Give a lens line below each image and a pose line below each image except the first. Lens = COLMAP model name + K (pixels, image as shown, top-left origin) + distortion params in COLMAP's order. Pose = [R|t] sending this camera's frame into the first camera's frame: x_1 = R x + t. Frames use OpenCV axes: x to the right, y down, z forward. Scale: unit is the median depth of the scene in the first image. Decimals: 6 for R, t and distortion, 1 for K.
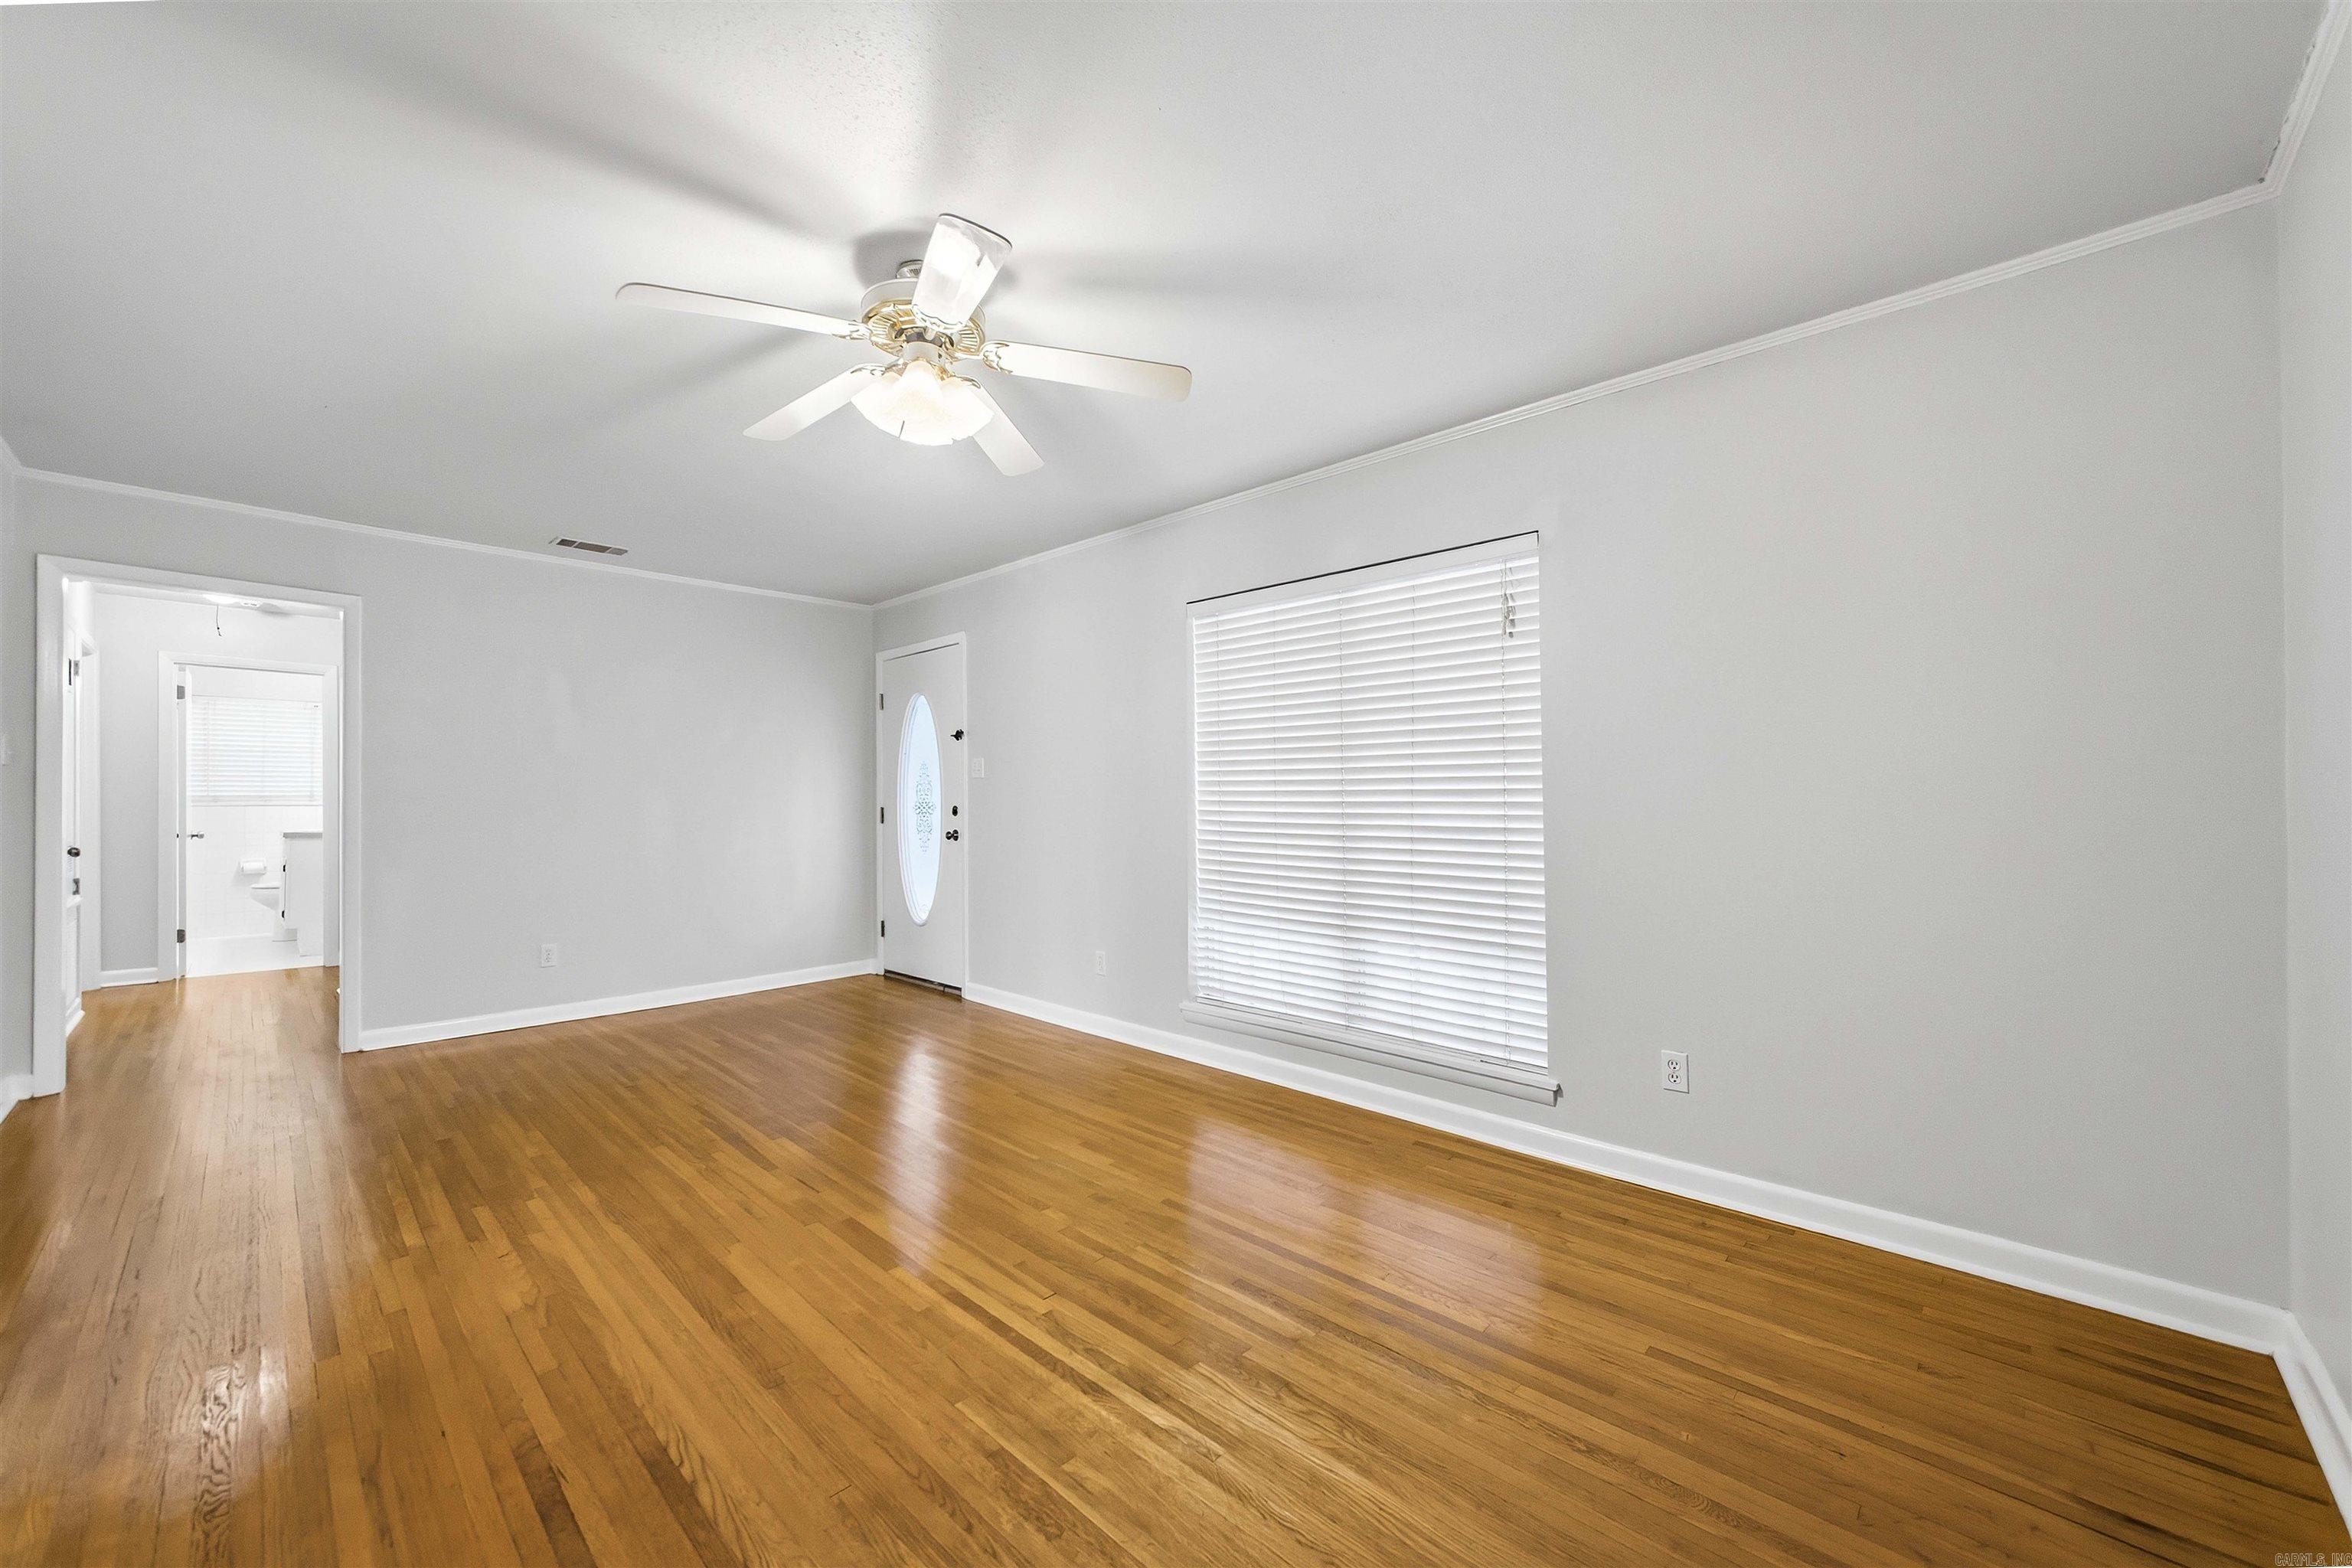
lens RADIAL K [[881.8, 0, 1157.7], [0, 881.8, 796.5], [0, 0, 1]] dist [-0.011680, 0.000626]
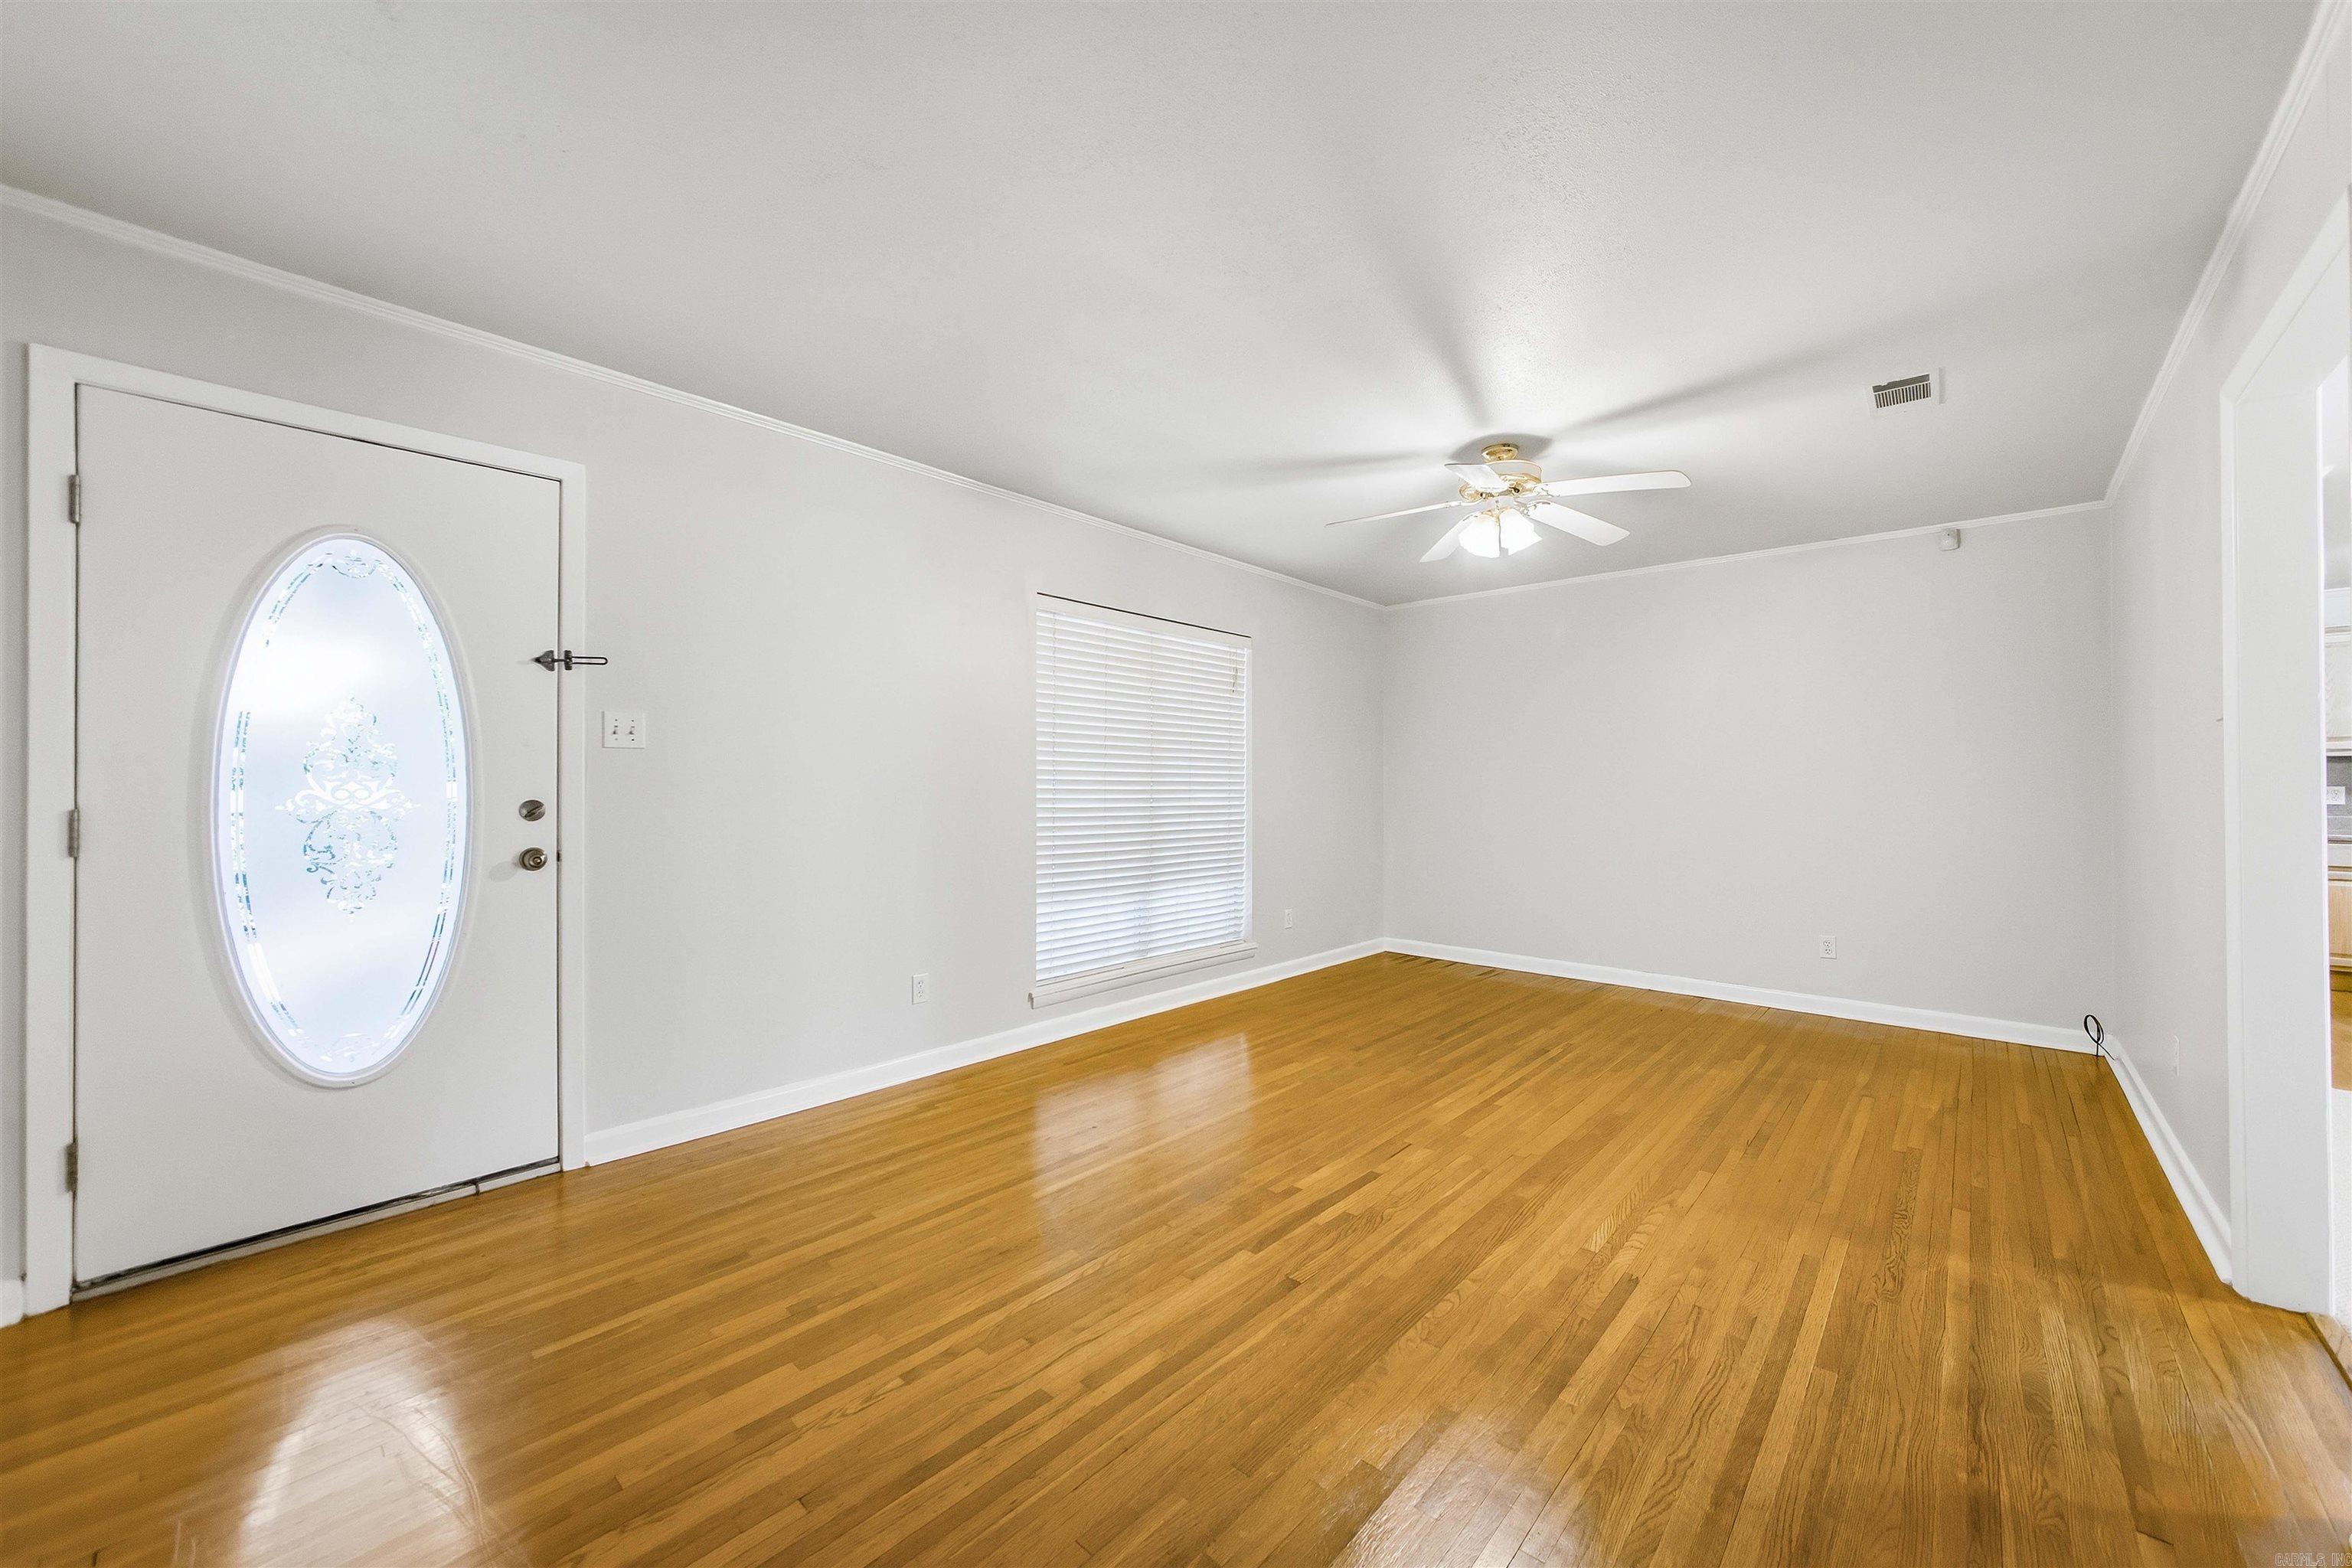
lens RADIAL K [[881.8, 0, 1166.4], [0, 881.8, 779.9], [0, 0, 1]] dist [-0.011680, 0.000626]
pose [[-0.015091, 0.008017, 0.999854, -1.091440], [-0.007358, 0.999940, -0.008129, 0.001657], [-0.999859, -0.007480, -0.015031, 0.970909]]
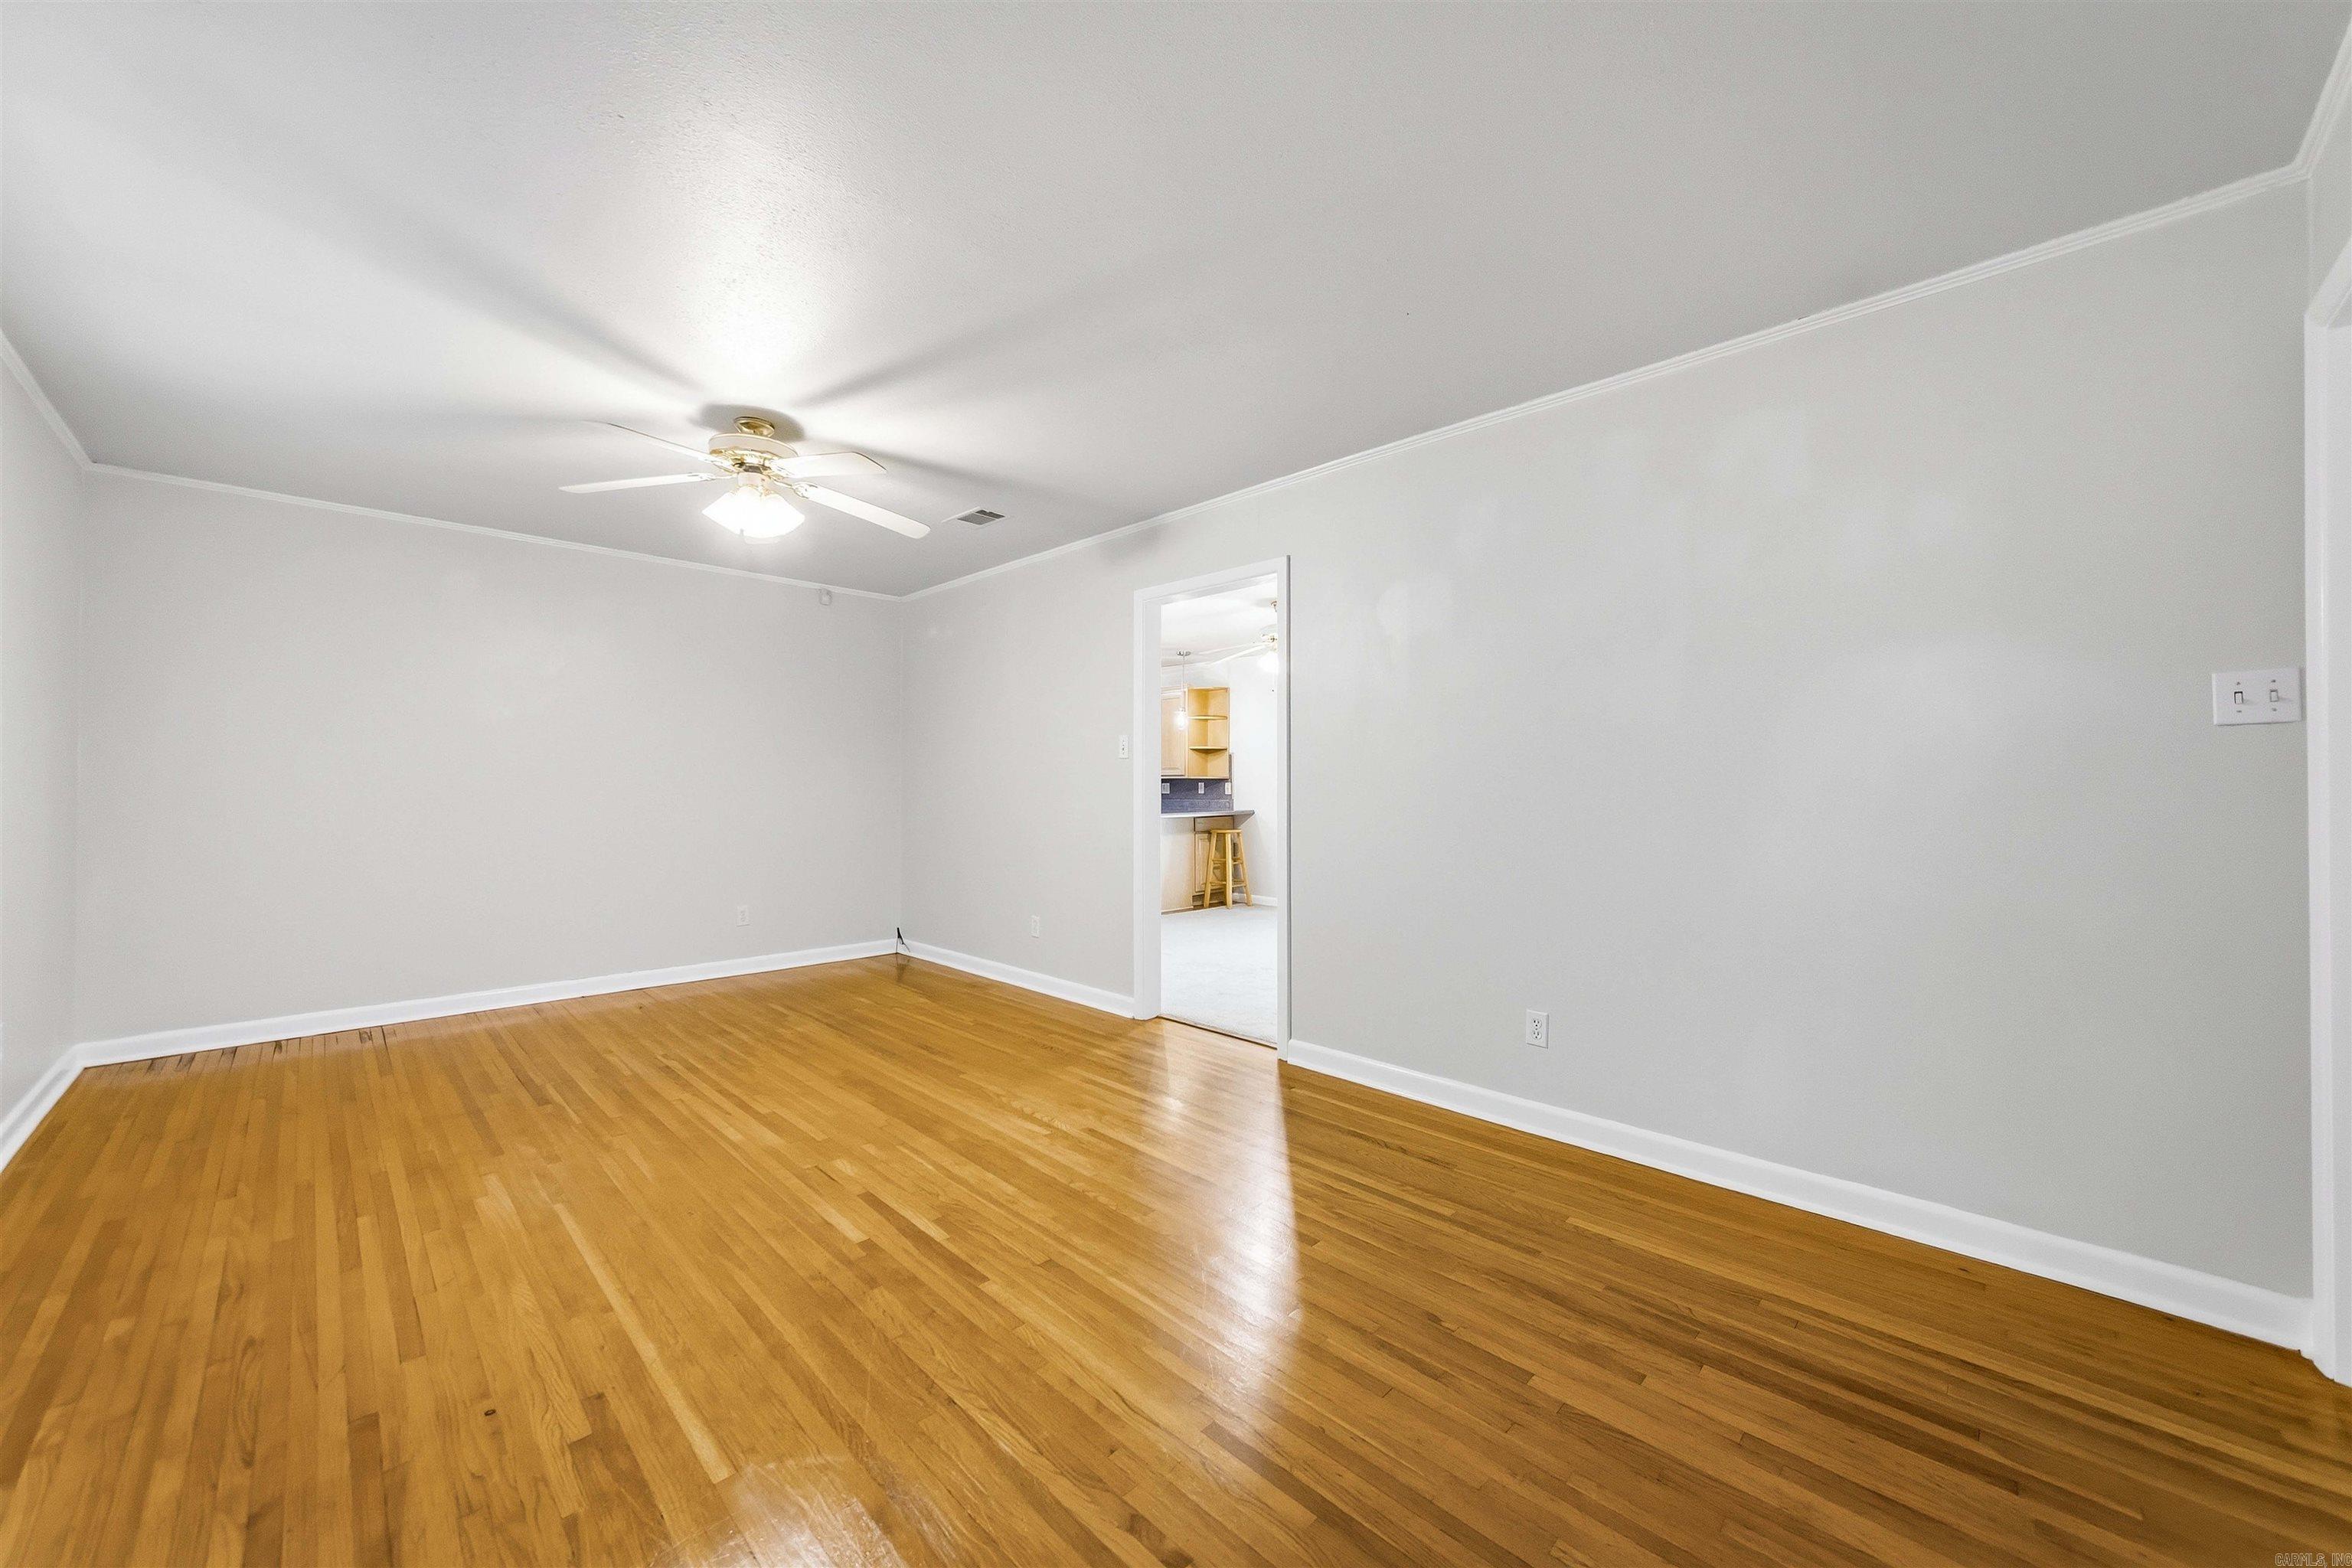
lens RADIAL K [[881.8, 0, 1171.1], [0, 881.8, 786.7], [0, 0, 1]] dist [-0.011680, 0.000626]
pose [[-0.999964, -0.001660, 0.008277, -0.590234], [-0.001686, 0.999994, -0.003132, 0.007556], [-0.008272, -0.003146, -0.999961, 1.479088]]
